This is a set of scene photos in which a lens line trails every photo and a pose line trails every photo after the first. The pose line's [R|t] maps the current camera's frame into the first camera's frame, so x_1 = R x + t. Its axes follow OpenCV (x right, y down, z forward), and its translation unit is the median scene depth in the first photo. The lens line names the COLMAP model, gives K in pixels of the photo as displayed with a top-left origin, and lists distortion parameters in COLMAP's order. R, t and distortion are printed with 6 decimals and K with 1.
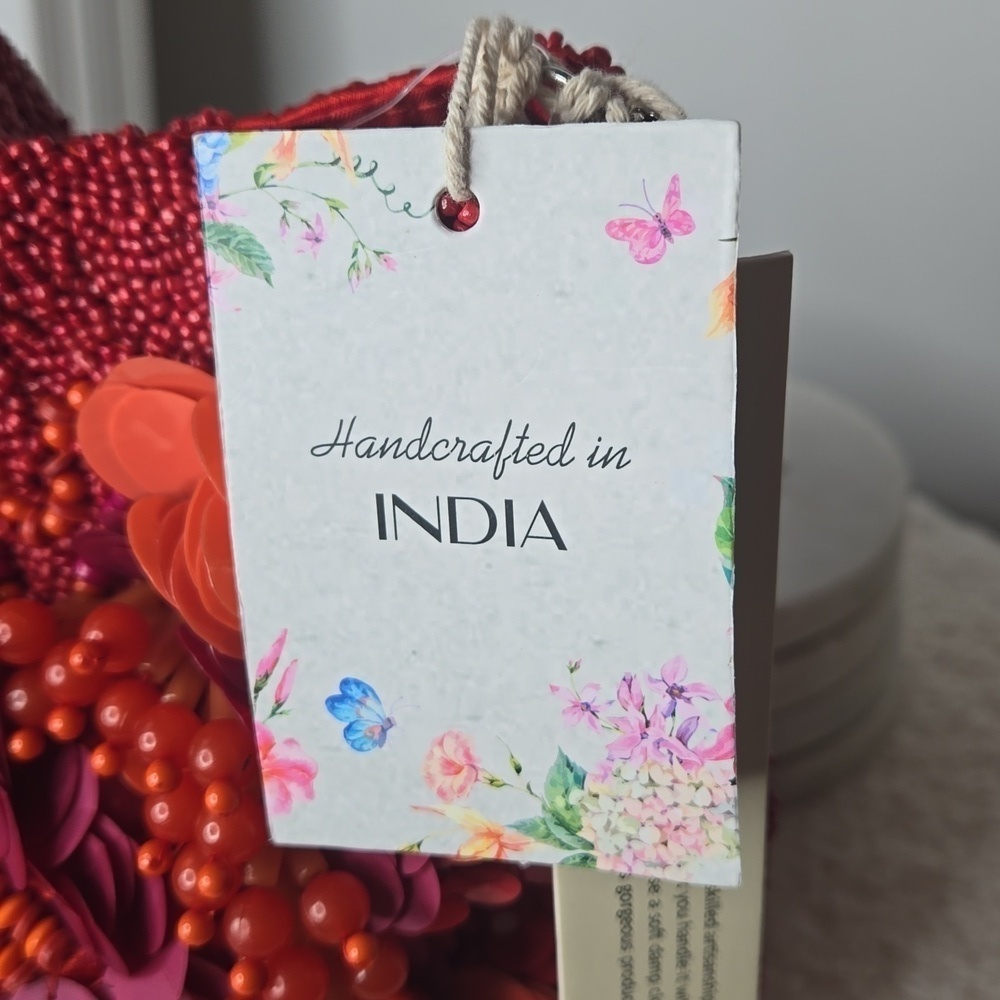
lens RADIAL K [[1551.8, 0, 510.4], [0, 1551.8, 498.6], [0, 0, 1]] dist [0.033322, 0.000000]
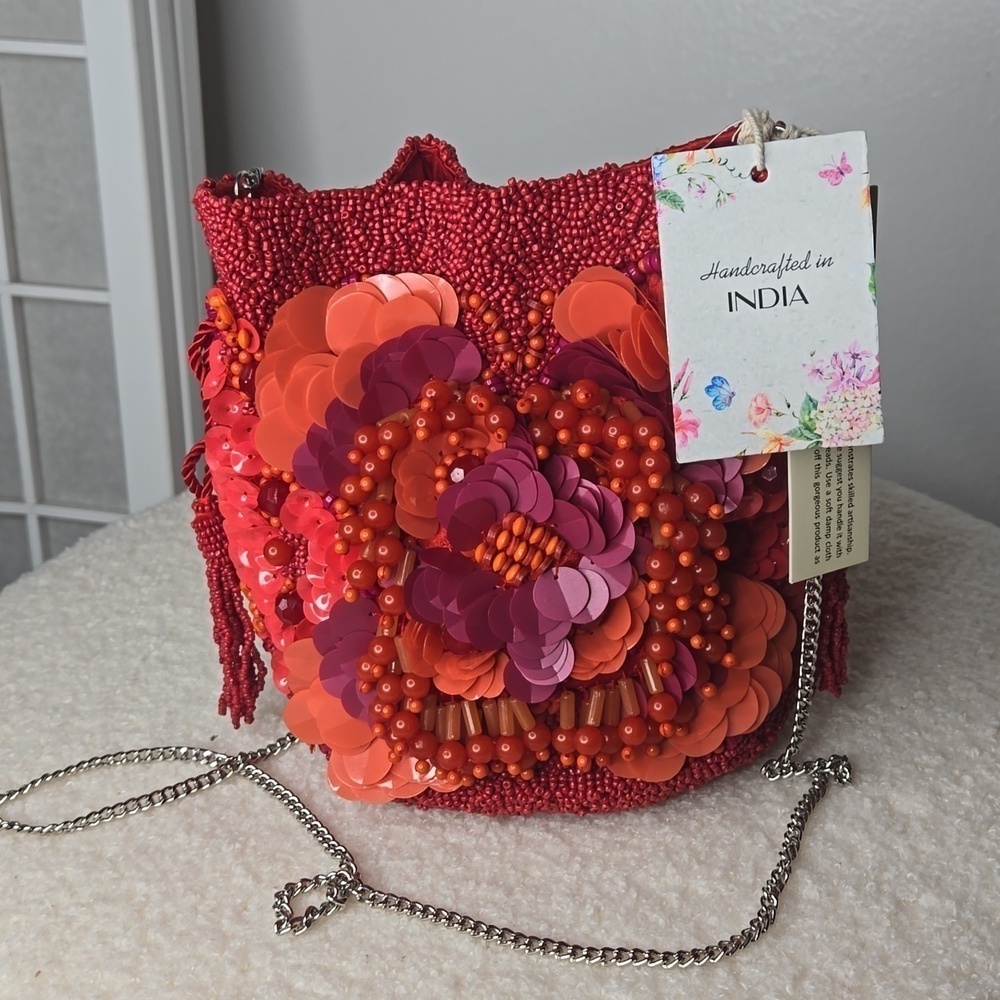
lens RADIAL K [[1551.8, 0, 491.5], [0, 1551.8, 525.3], [0, 0, 1]] dist [0.033322, 0.000000]
pose [[0.983217, -0.093239, 0.156812, -0.856858], [0.114205, 0.984851, -0.130482, 0.626224], [-0.142271, 0.146201, 0.978971, -1.298405]]
